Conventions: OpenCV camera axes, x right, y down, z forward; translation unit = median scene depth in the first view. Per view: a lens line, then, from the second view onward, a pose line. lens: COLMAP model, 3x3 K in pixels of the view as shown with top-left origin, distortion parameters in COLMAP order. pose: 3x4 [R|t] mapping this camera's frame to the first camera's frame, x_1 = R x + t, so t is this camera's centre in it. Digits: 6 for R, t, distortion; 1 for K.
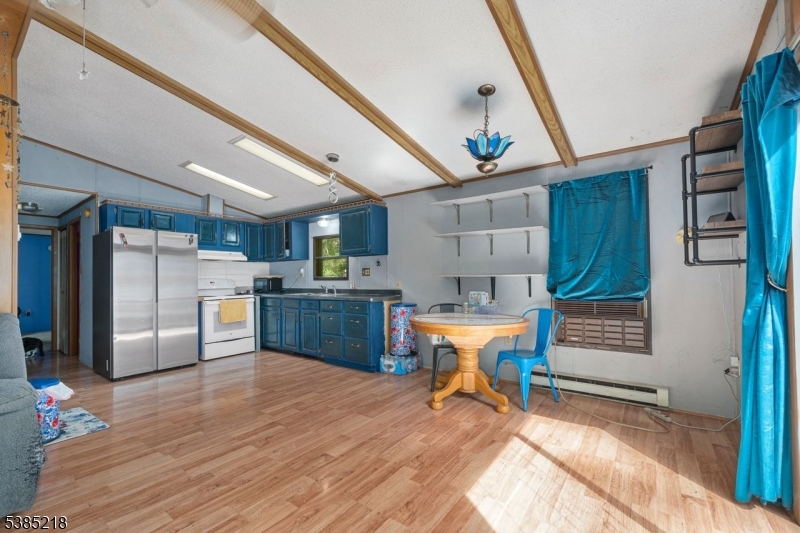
lens RADIAL K [[342.2, 0, 398.3], [0, 342.2, 273.5], [0, 0, 1]] dist [0.000379, -0.000363]
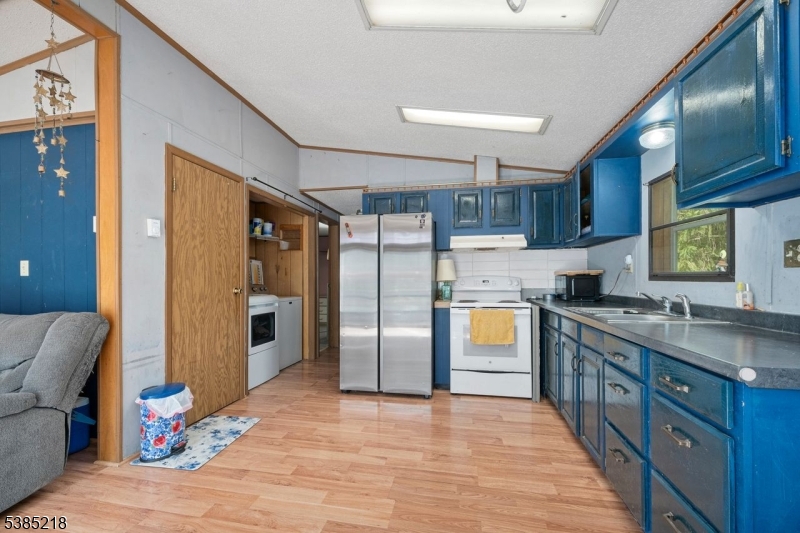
lens RADIAL K [[342.2, 0, 395.6], [0, 342.2, 280.4], [0, 0, 1]] dist [0.000379, -0.000363]
pose [[0.419571, 0.011259, -0.907653, 0.017362], [0.012721, 0.999752, 0.018282, 0.008822], [0.907634, -0.019217, 0.419323, 0.567688]]
